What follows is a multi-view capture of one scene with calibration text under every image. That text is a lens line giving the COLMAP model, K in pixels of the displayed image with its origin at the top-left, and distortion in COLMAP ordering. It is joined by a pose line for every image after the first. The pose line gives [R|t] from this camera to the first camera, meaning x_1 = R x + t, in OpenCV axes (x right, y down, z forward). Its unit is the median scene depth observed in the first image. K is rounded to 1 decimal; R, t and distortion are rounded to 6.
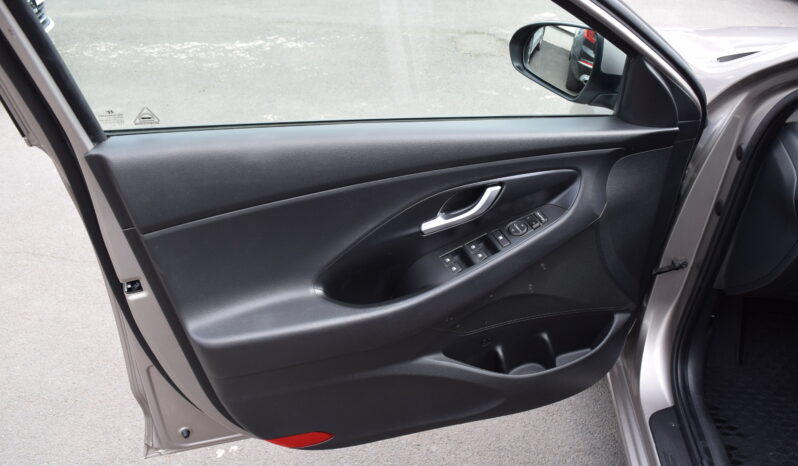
lens RADIAL K [[631.2, 0, 399.0], [0, 631.2, 233.0], [0, 0, 1]] dist [-0.084523, -0.000642]
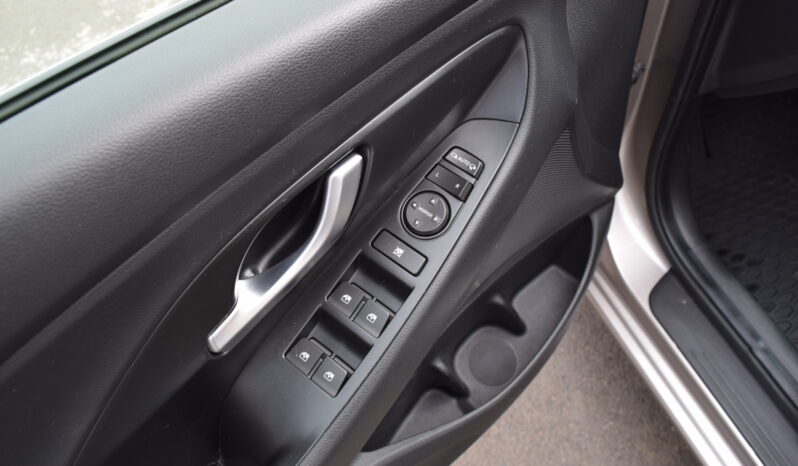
lens RADIAL K [[631.2, 0, 399.0], [0, 631.2, 233.0], [0, 0, 1]] dist [-0.084523, -0.000642]
pose [[0.882846, -0.433517, 0.180682, 0.089663], [0.347872, 0.862051, 0.368583, -0.152625], [-0.315544, -0.262548, 0.911867, 0.611874]]
